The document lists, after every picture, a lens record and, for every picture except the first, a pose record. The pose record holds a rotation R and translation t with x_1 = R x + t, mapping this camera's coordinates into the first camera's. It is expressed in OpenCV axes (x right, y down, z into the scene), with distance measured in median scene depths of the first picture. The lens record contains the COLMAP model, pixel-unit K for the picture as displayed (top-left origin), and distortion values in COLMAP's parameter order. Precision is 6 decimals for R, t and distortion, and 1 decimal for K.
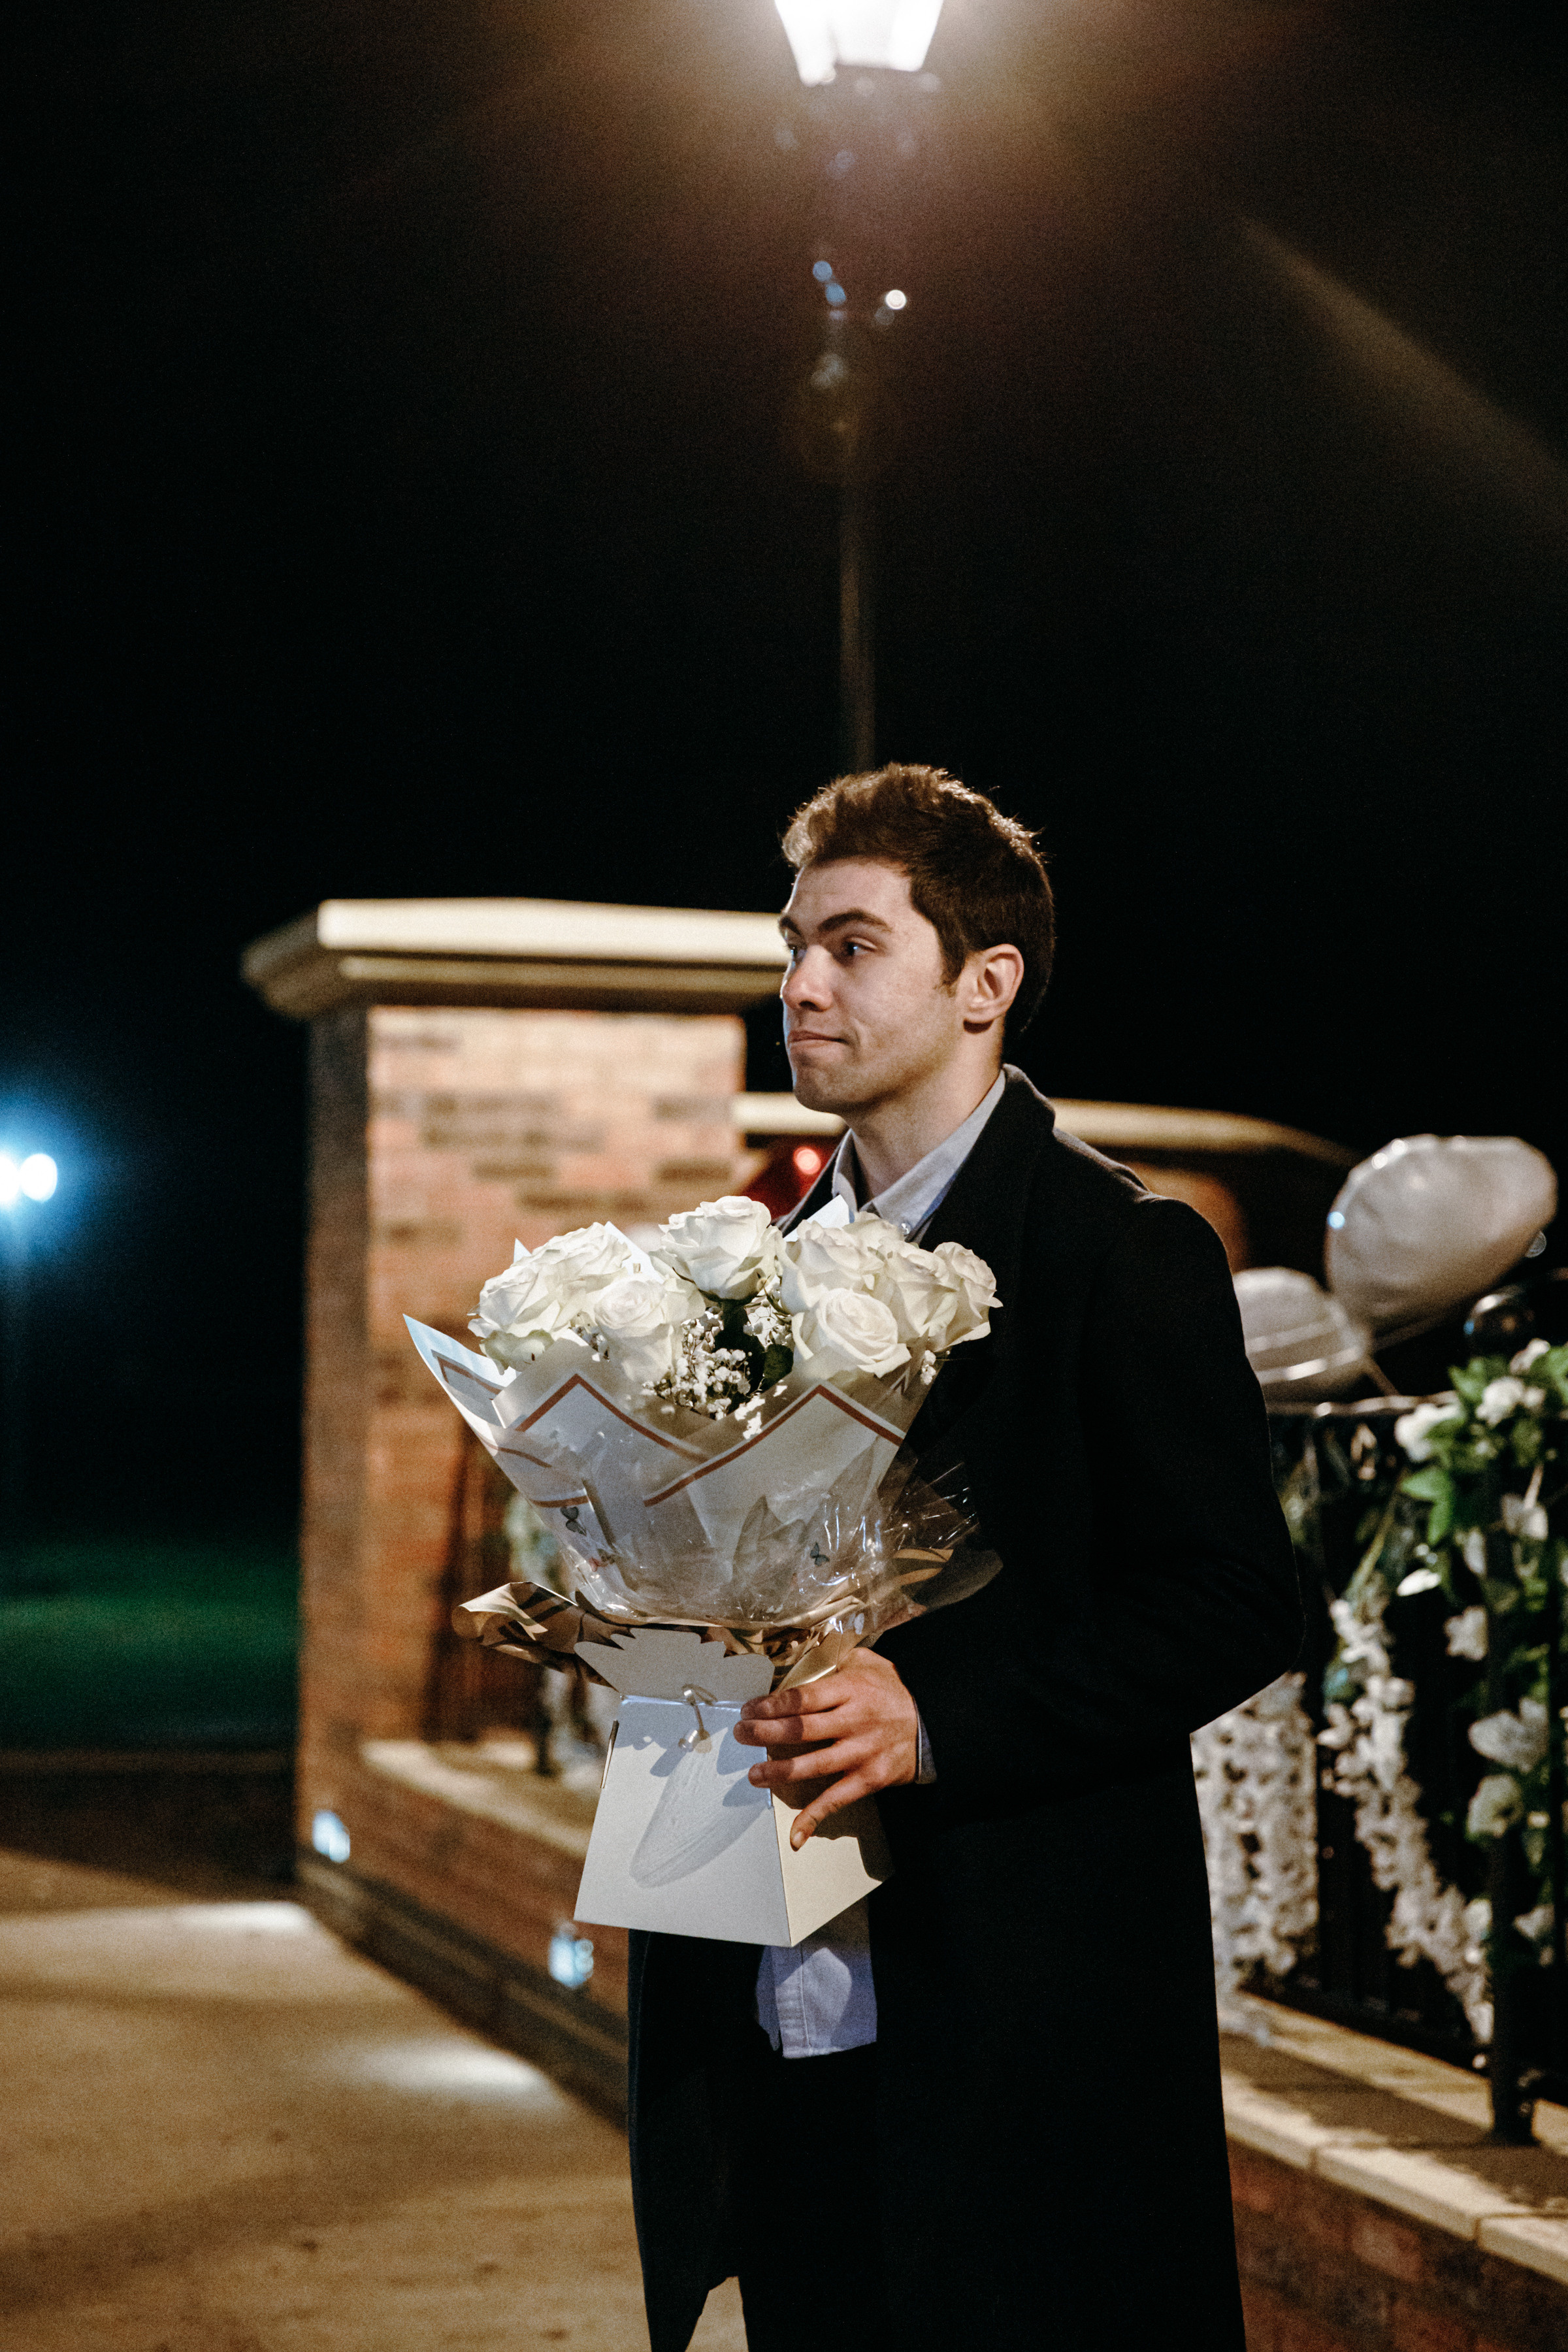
lens RADIAL K [[4676.9, 0, 784.0], [0, 4676.9, 1176.0], [0, 0, 1]] dist [0.164537, 0.148222]
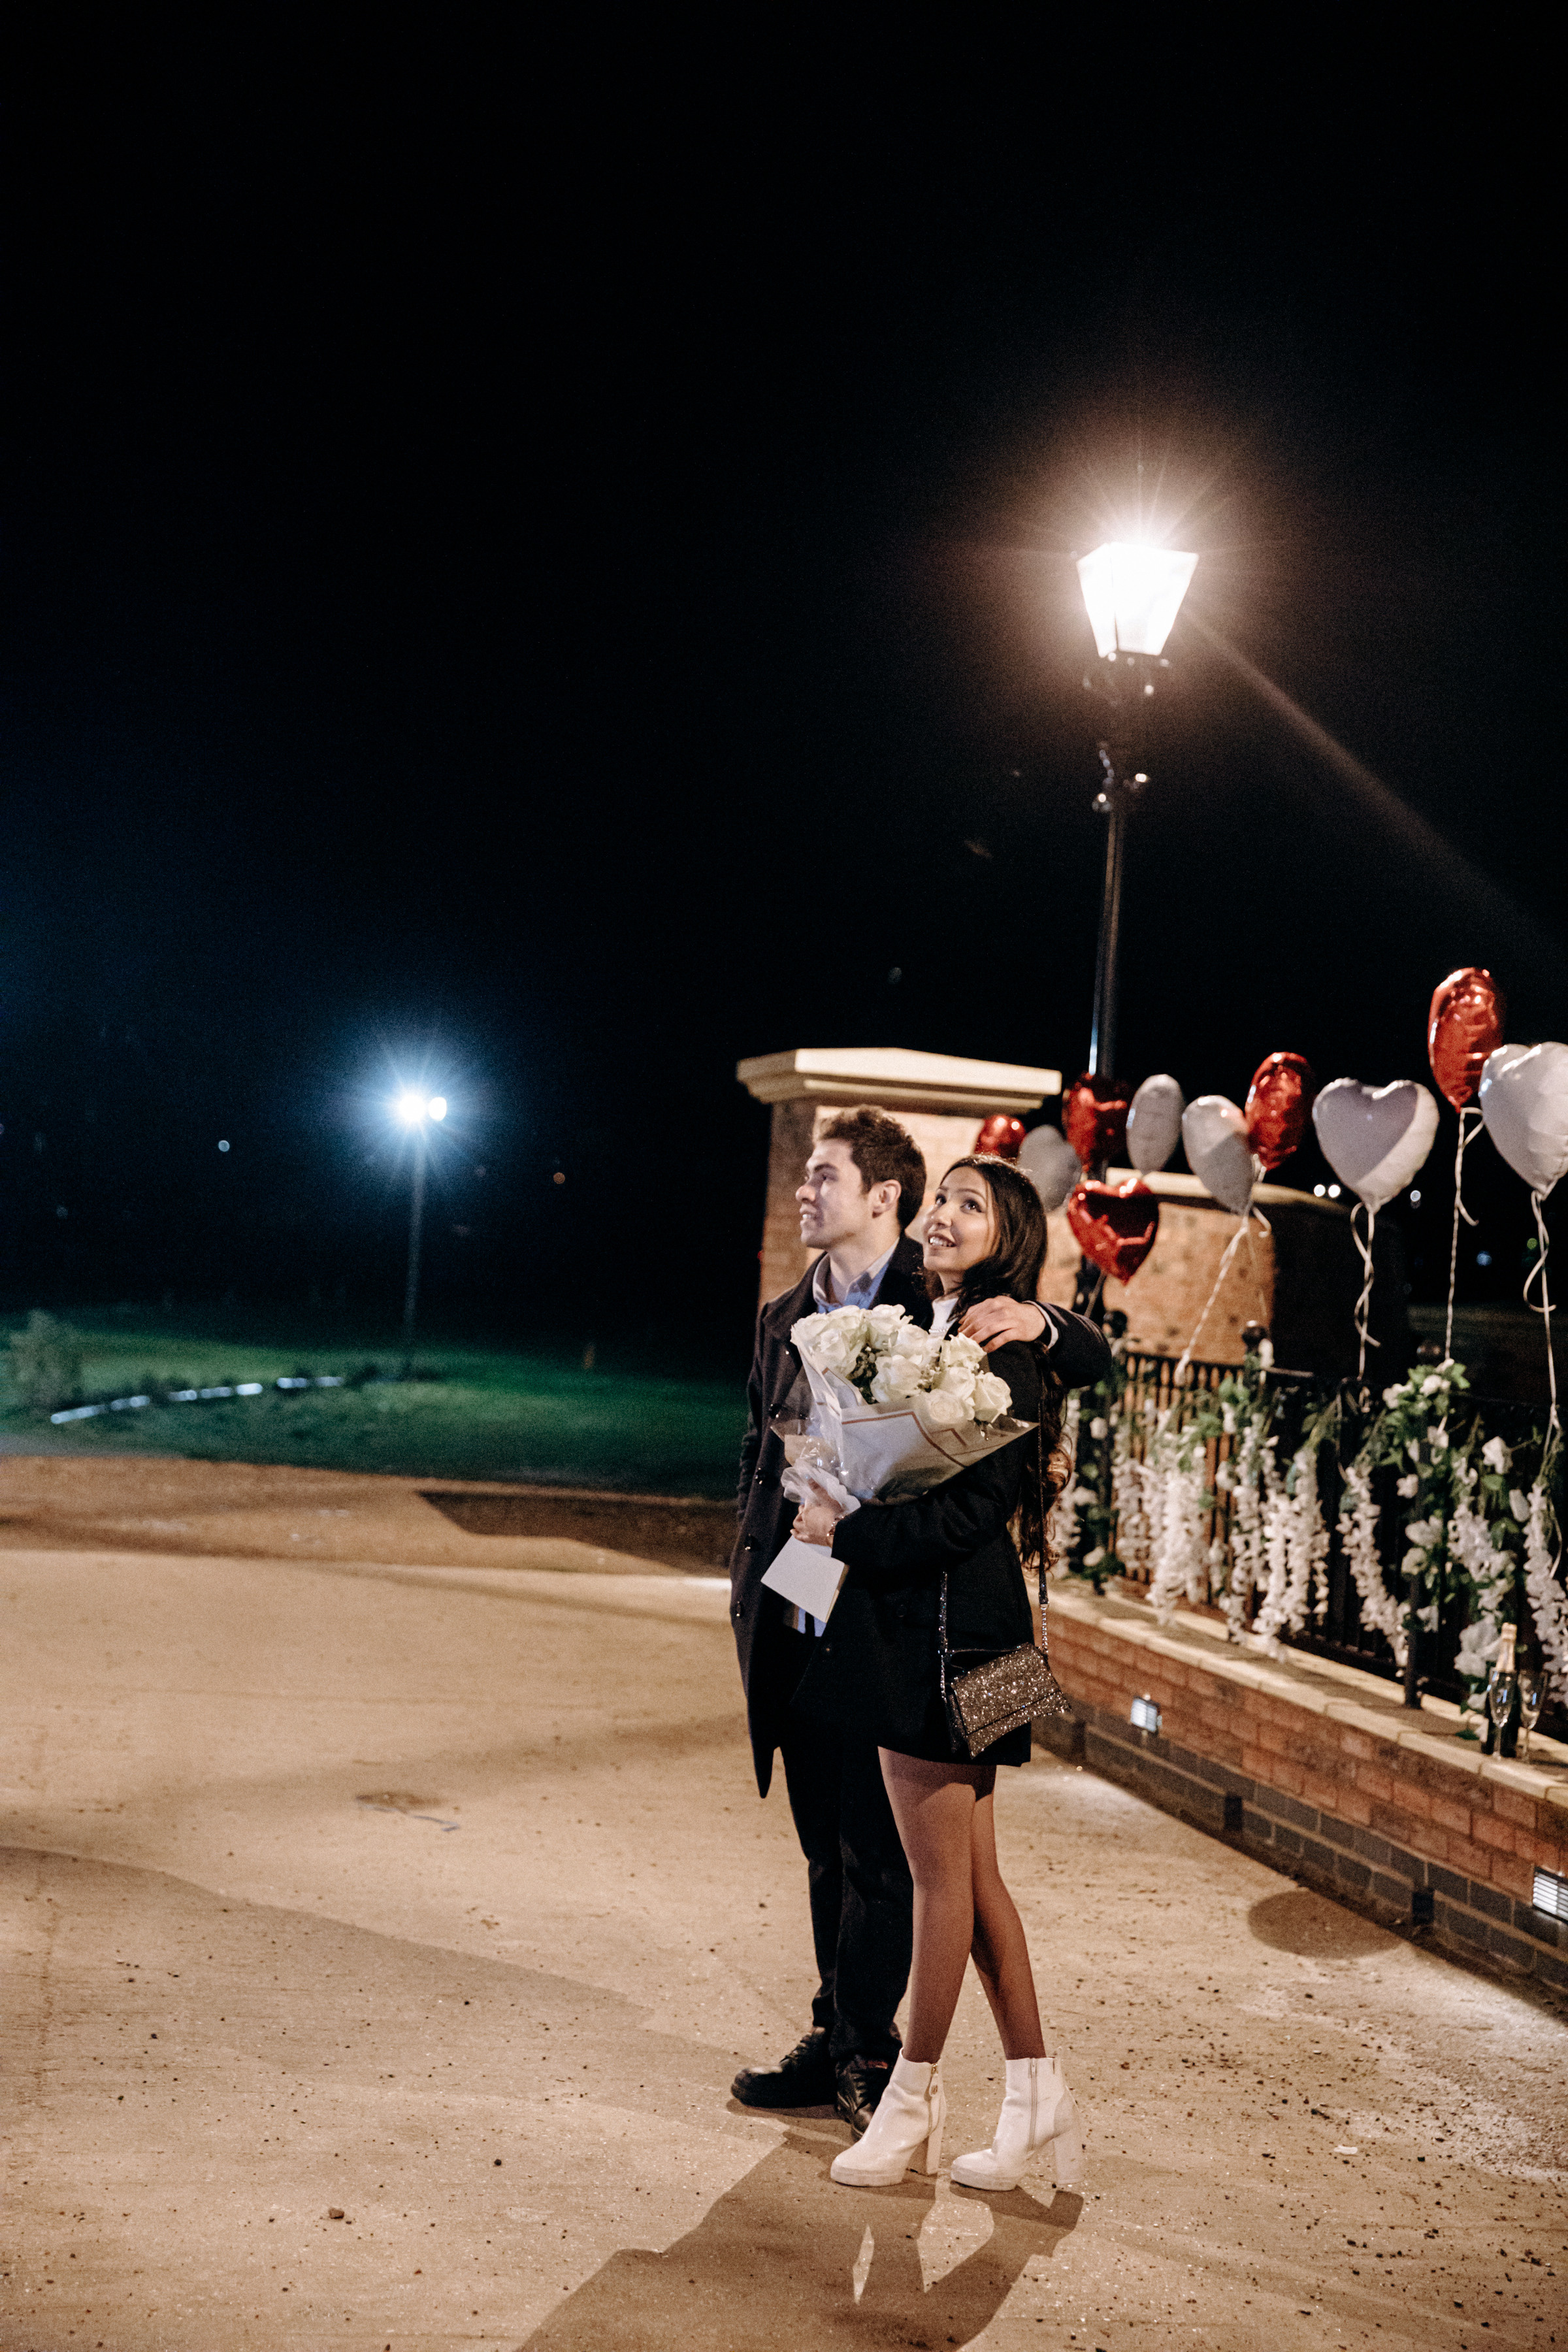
lens RADIAL K [[3388.4, 0, 782.3], [0, 3388.4, 1212.8], [0, 0, 1]] dist [0.133146, -0.034495]
pose [[0.997723, 0.063980, -0.021343, -0.125662], [-0.063207, 0.997383, 0.035098, -0.070712], [0.023533, -0.033669, 0.999156, -0.626086]]
